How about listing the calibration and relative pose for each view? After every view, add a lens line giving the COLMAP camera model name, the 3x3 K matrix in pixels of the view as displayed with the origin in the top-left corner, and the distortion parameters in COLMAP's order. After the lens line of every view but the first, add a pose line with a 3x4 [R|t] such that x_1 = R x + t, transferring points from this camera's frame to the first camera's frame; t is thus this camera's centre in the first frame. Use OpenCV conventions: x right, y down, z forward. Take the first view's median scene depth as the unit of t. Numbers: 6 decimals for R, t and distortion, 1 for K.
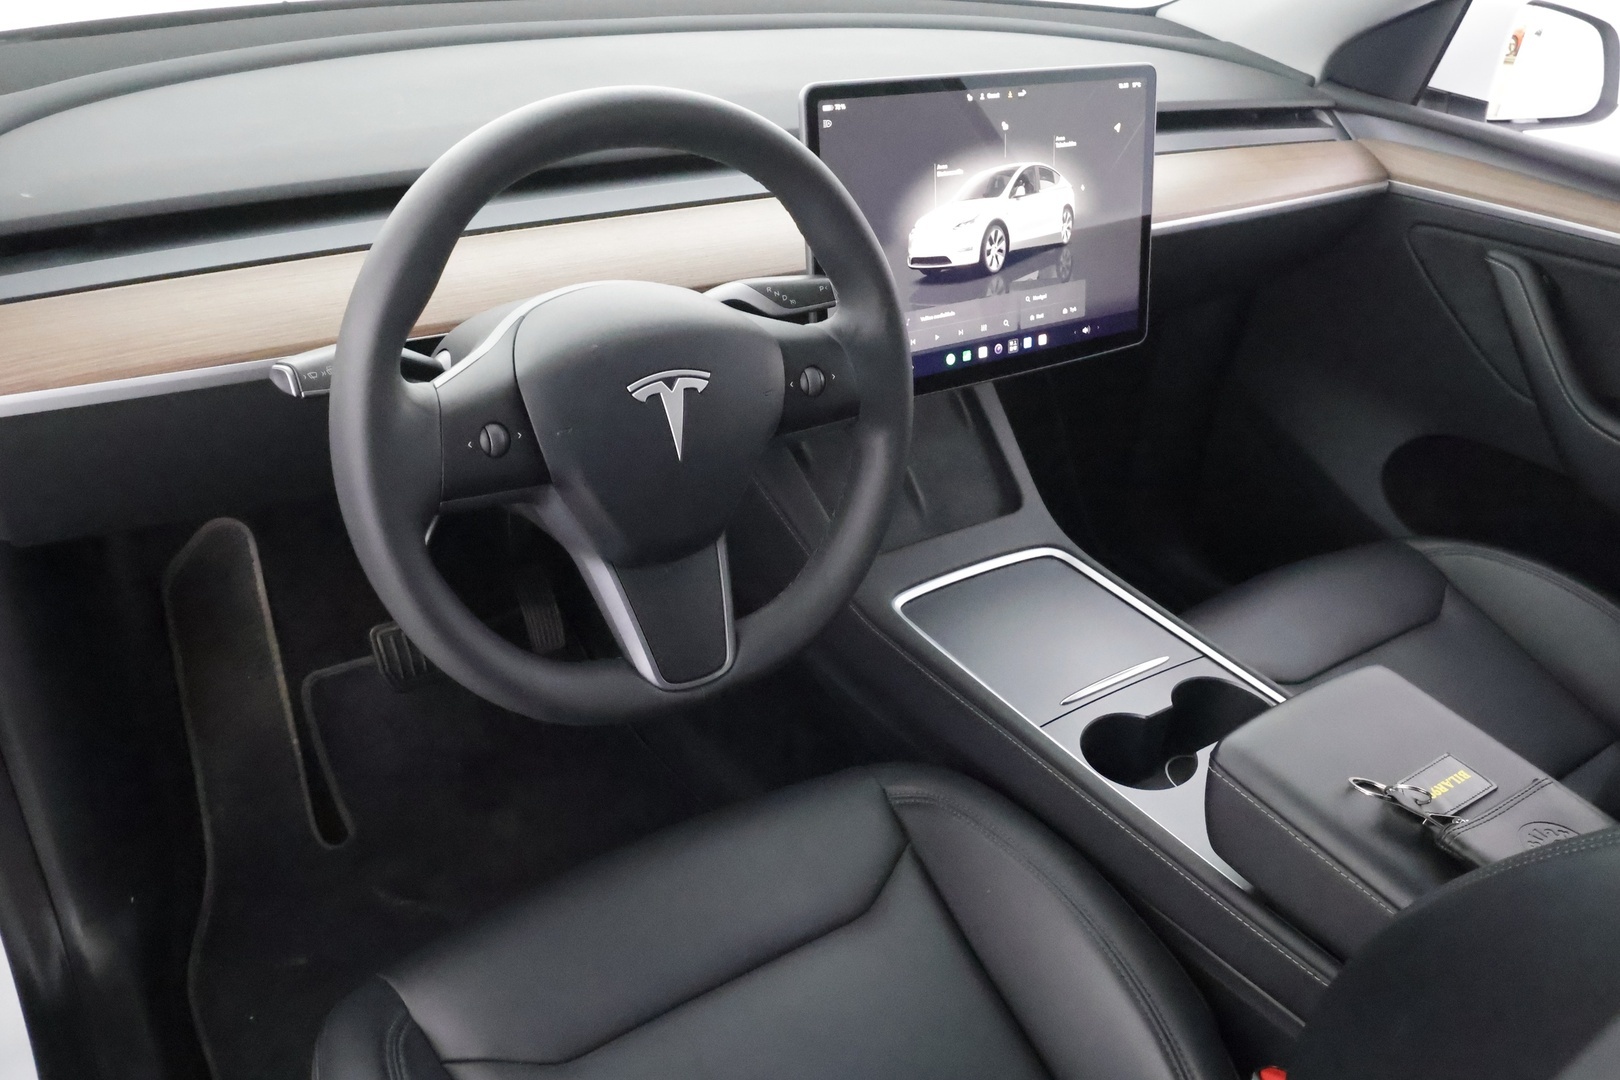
lens RADIAL K [[1285.8, 0, 814.5], [0, 1285.8, 537.6], [0, 0, 1]] dist [0.002781, -0.000369]
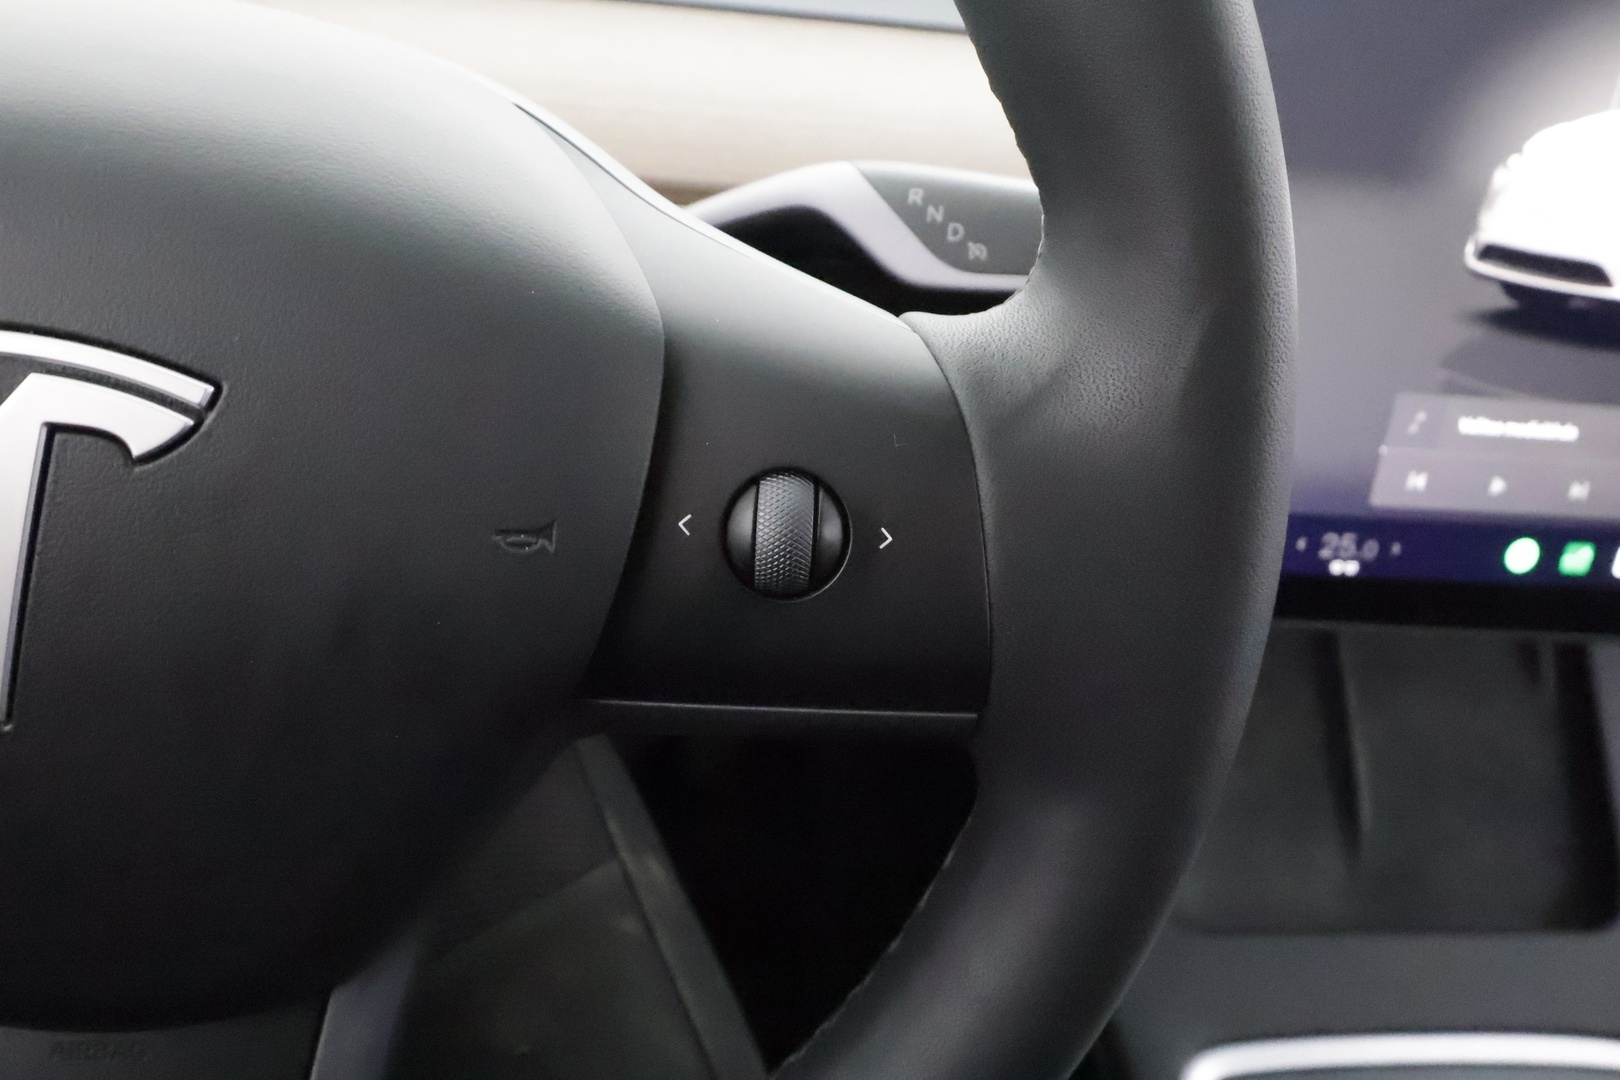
lens RADIAL K [[1285.8, 0, 814.5], [0, 1285.8, 537.6], [0, 0, 1]] dist [0.002781, -0.000369]
pose [[0.870711, 0.287766, -0.398814, 0.079755], [-0.293722, 0.954705, 0.047602, -0.108158], [0.394448, 0.075693, 0.915795, 0.628702]]
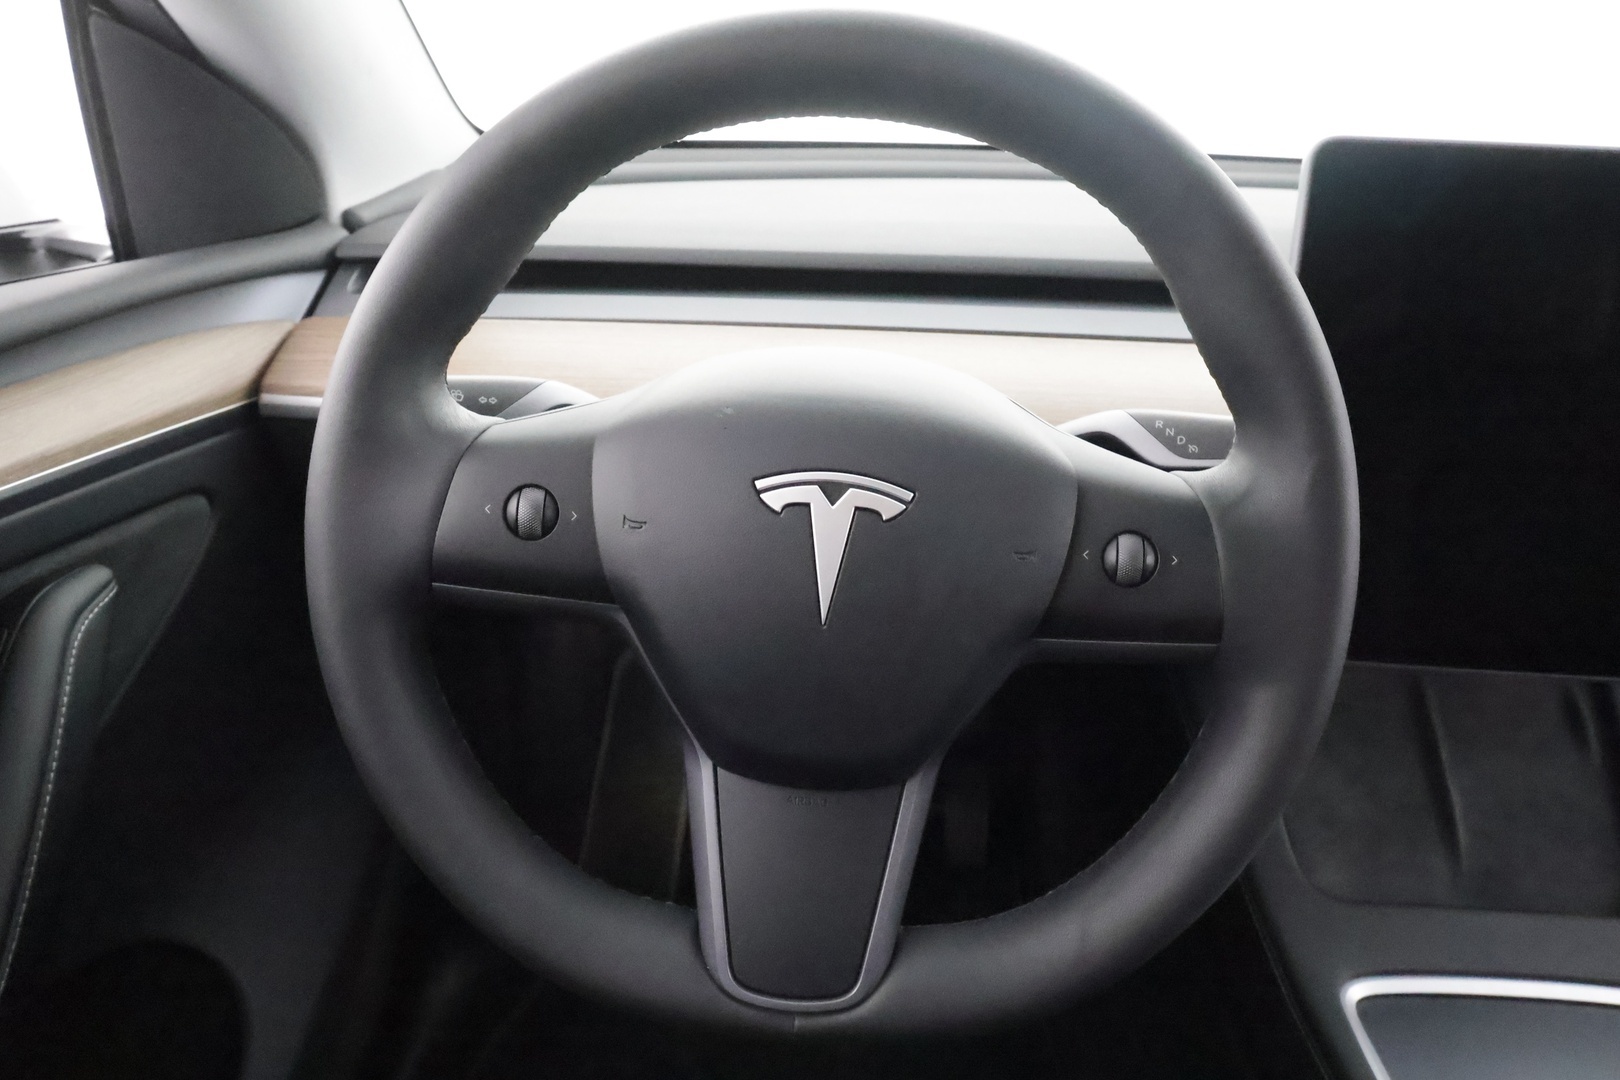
lens RADIAL K [[1069.5, 0, 801.1], [0, 1069.5, 528.7], [0, 0, 1]] dist [-0.004476, -0.001236]
pose [[0.791472, 0.189726, -0.581013, 0.123133], [-0.294569, 0.951324, -0.090620, -0.040118], [0.535538, 0.242872, 0.808834, 0.436387]]
